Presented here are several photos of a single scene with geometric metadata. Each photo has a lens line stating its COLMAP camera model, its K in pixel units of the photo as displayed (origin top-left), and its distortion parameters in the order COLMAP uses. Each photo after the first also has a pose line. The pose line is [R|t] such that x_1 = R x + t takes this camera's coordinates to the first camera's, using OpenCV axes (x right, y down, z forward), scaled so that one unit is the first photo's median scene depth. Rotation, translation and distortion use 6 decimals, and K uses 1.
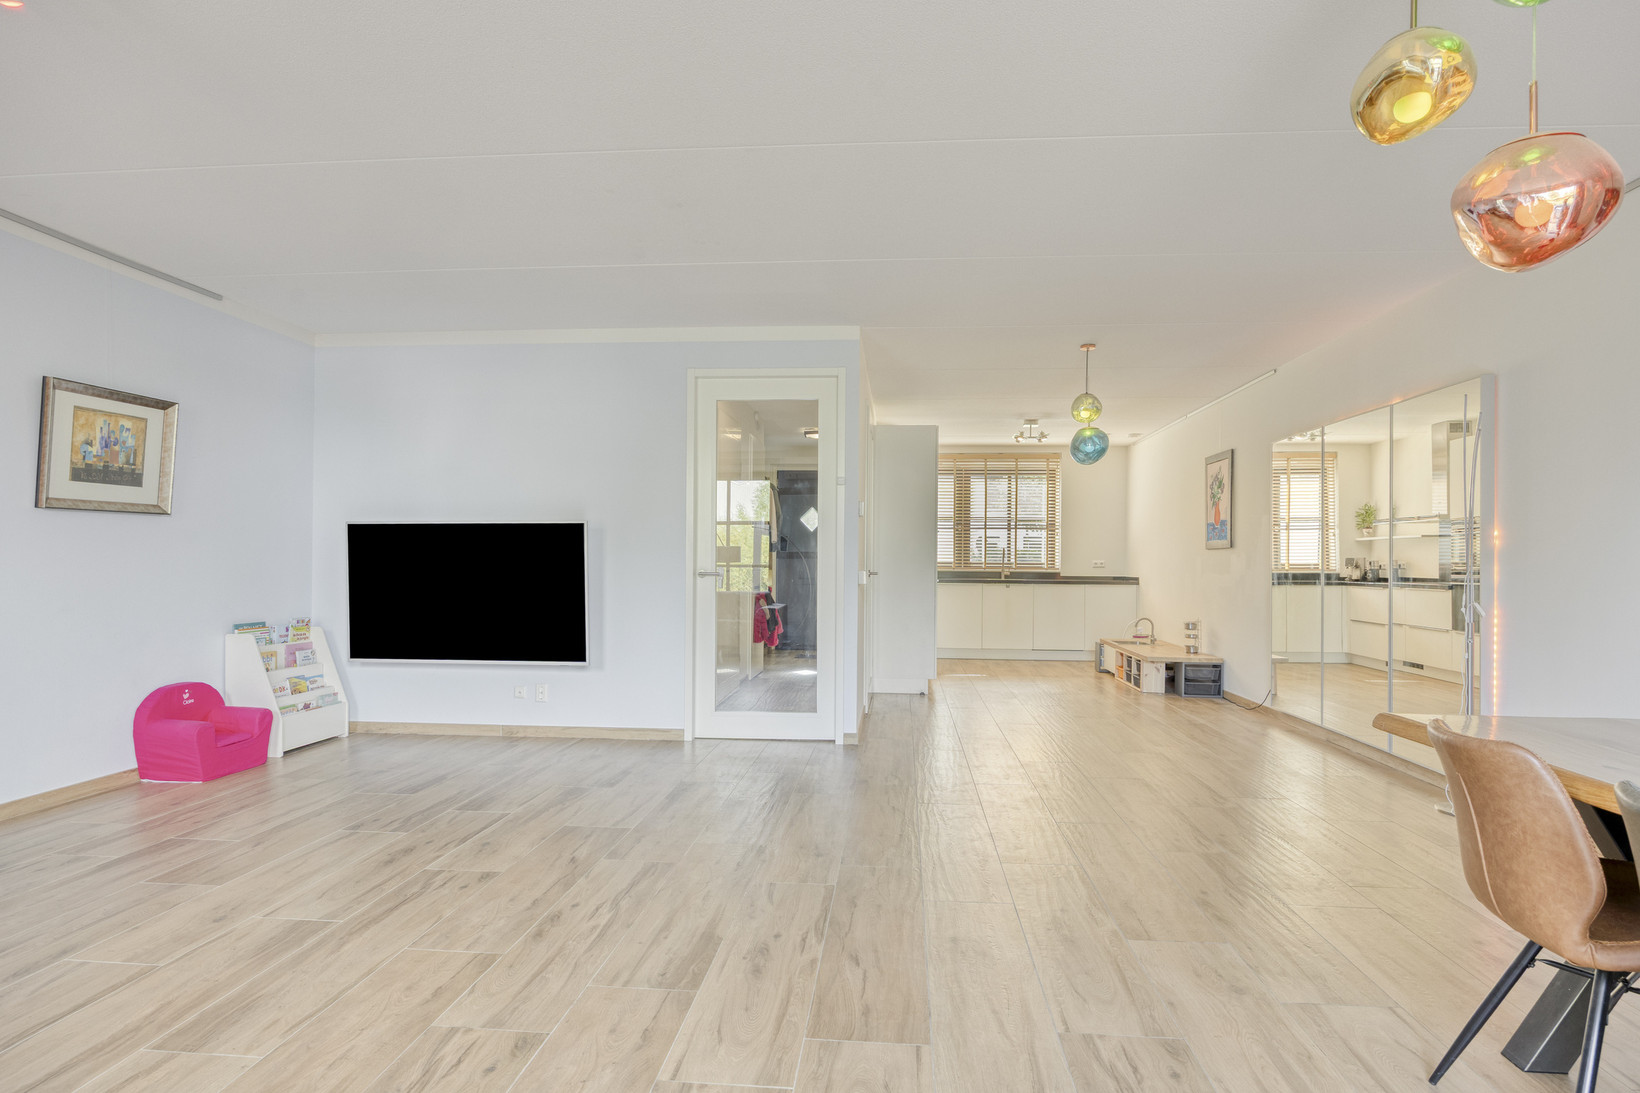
lens RADIAL K [[863.3, 0, 824.6], [0, 863.3, 556.0], [0, 0, 1]] dist [-0.002003, 0.000052]
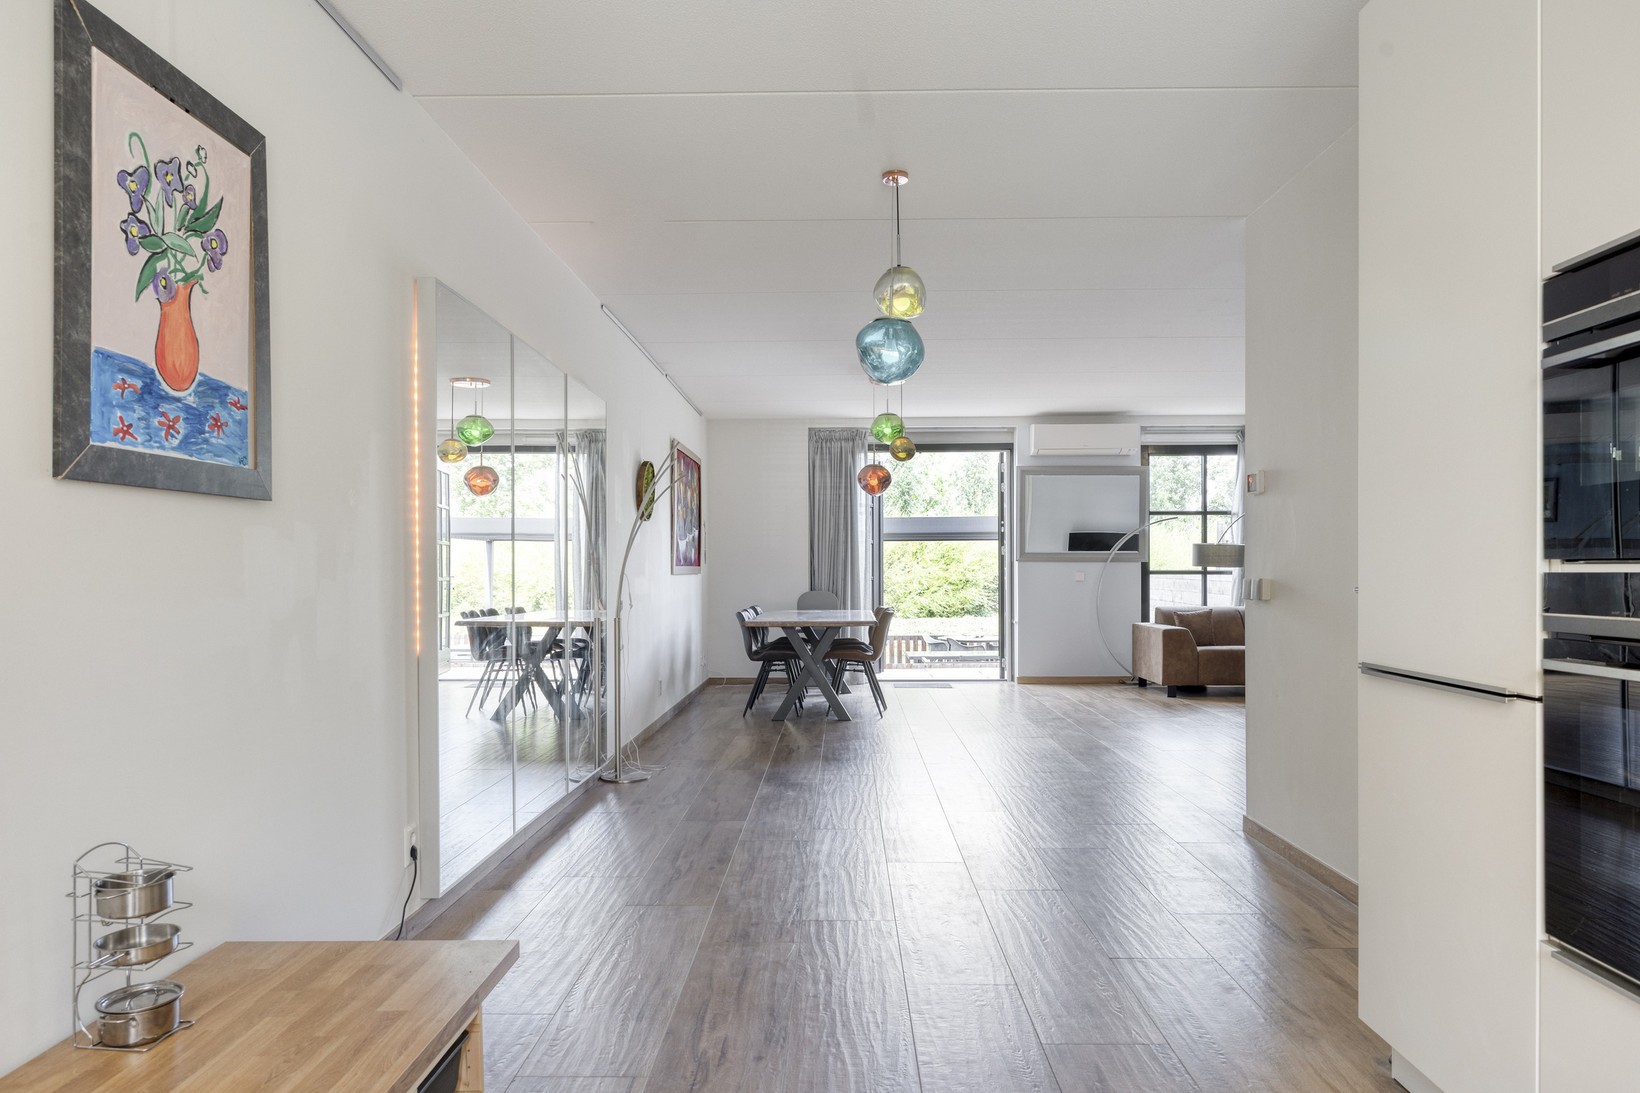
lens RADIAL K [[1111.3, 0, 820.0], [0, 1111.3, 546.5], [0, 0, 1]] dist [0.000811, 0.000060]
pose [[-0.997321, -0.006754, -0.072835, 0.439667], [-0.004547, 0.999527, -0.030432, 0.019719], [0.073007, -0.030019, -0.996880, 1.858435]]
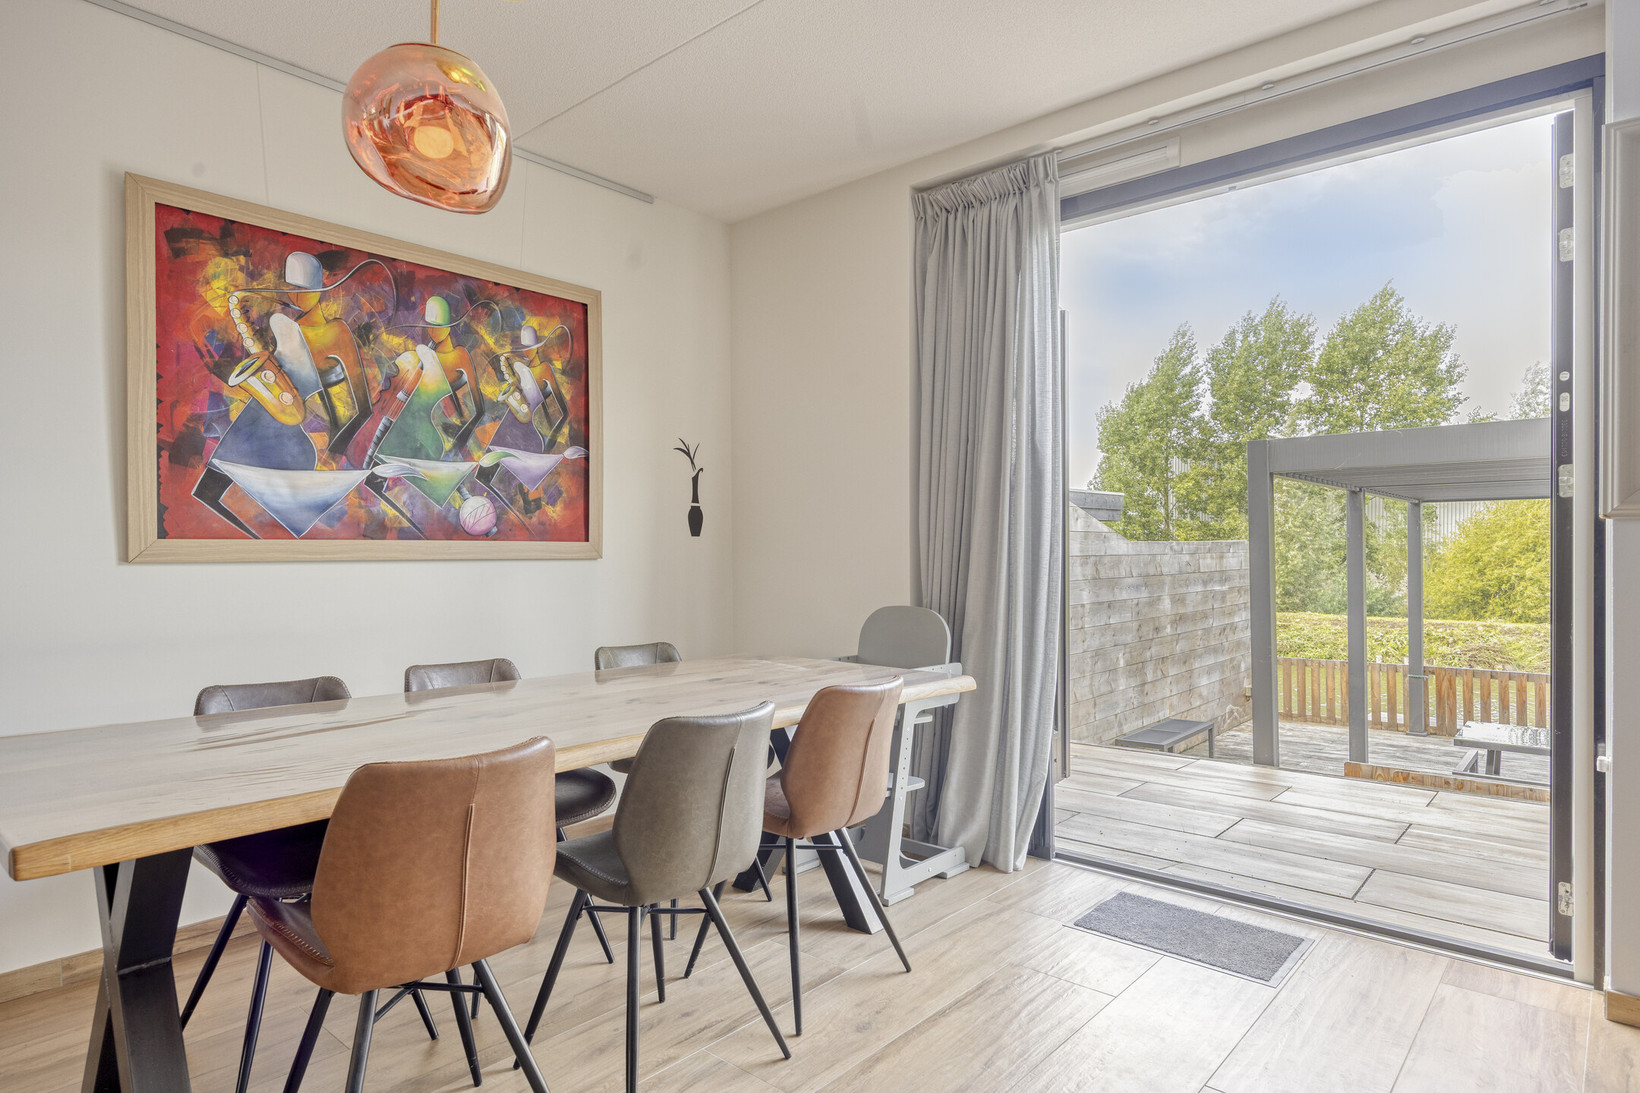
lens RADIAL K [[926.4, 0, 822.6], [0, 926.4, 552.4], [0, 0, 1]] dist [0.000178, -0.000459]
pose [[-0.809112, -0.010612, 0.587559, -0.003110], [-0.011103, 0.999935, 0.002771, 0.001227], [-0.587550, -0.004281, -0.809176, 0.466831]]
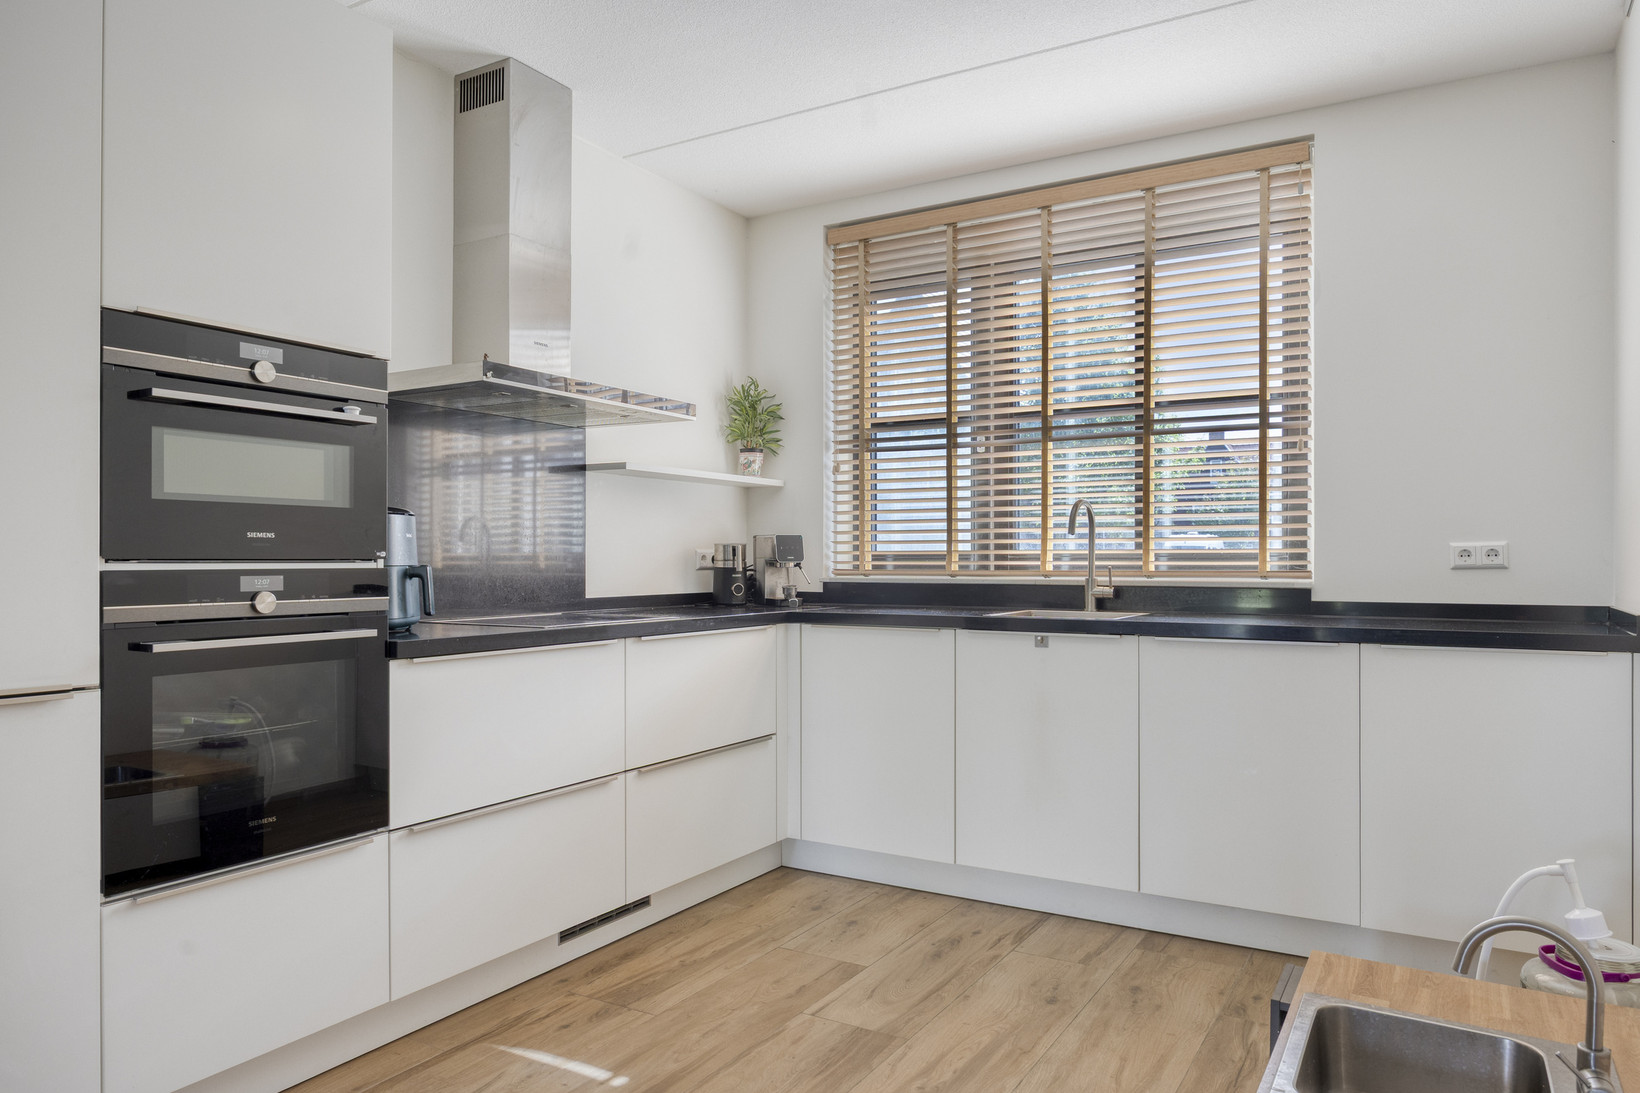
lens RADIAL K [[1066.3, 0, 820.0], [0, 1066.3, 546.5], [0, 0, 1]] dist [0.005782, 0.001307]
pose [[0.901715, -0.014893, -0.432074, 0.569036], [0.012757, 0.999888, -0.007843, 0.014052], [0.432142, 0.001560, 0.901804, 1.311260]]
